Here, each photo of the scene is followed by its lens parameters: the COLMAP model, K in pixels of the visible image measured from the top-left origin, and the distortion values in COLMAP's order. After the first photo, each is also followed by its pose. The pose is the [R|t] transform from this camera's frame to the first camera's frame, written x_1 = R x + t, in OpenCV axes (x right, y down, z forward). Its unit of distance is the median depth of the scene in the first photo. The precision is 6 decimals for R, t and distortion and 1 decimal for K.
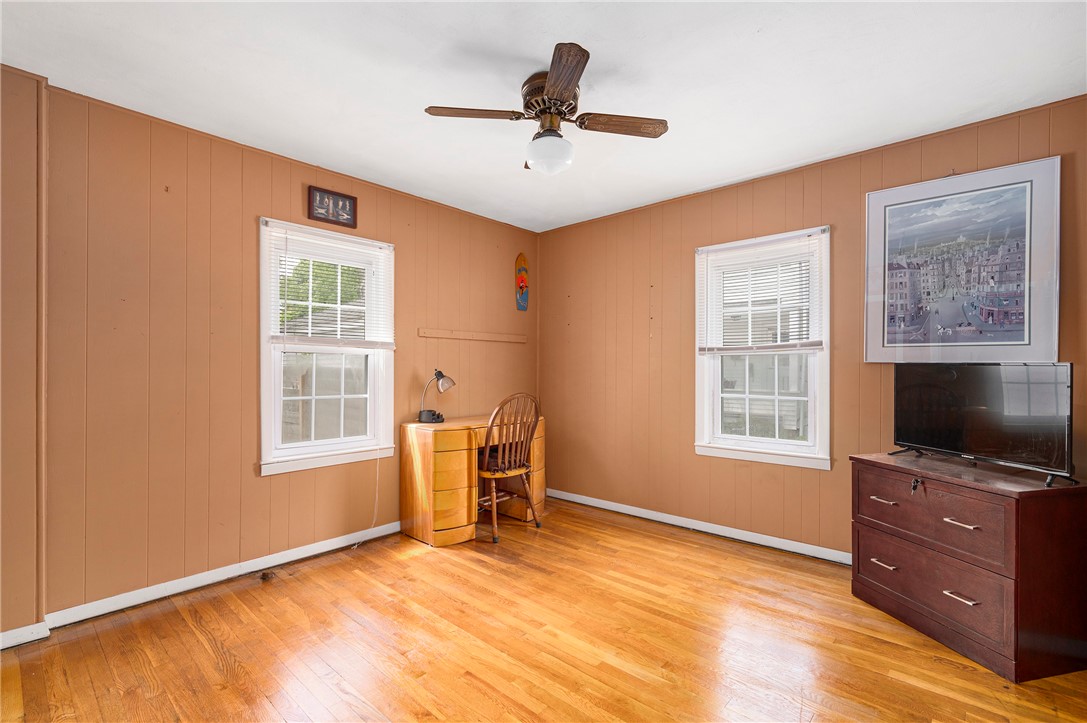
lens RADIAL K [[497.1, 0, 543.5], [0, 497.1, 369.2], [0, 0, 1]] dist [-0.002282, -0.000376]
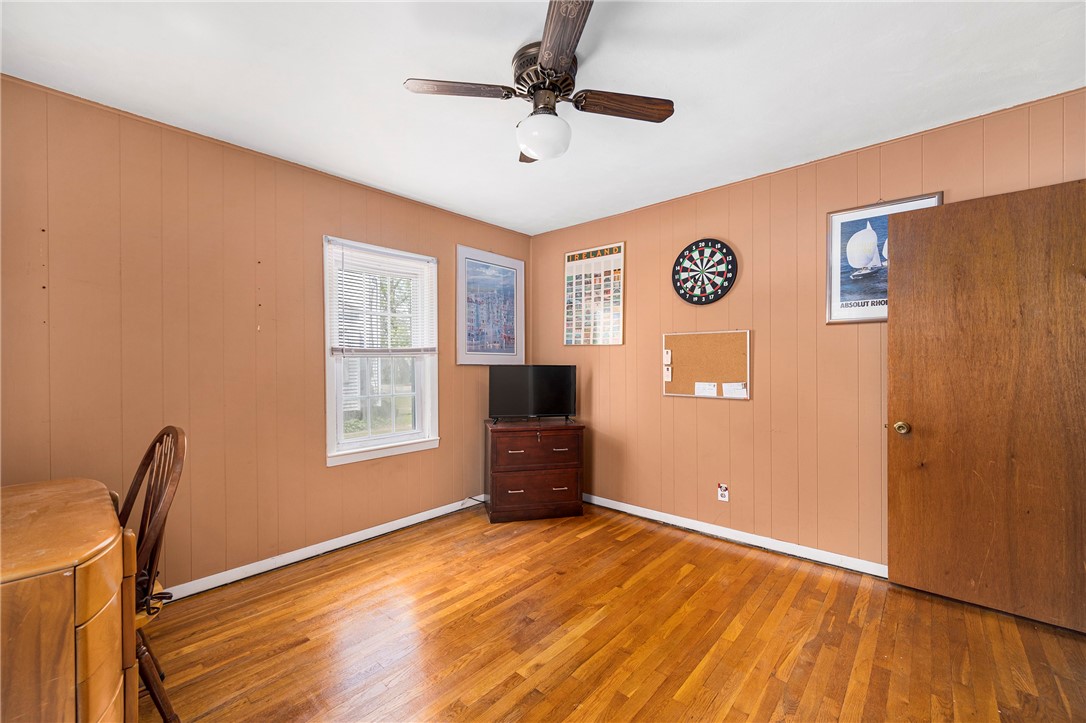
lens RADIAL K [[441.9, 0, 544.4], [0, 441.9, 364.9], [0, 0, 1]] dist [-0.000855, -0.000143]
pose [[-0.019159, -0.008221, 0.999783, -0.653706], [0.002645, 0.999962, 0.008273, -0.023128], [-0.999813, 0.002802, -0.019136, 0.830414]]
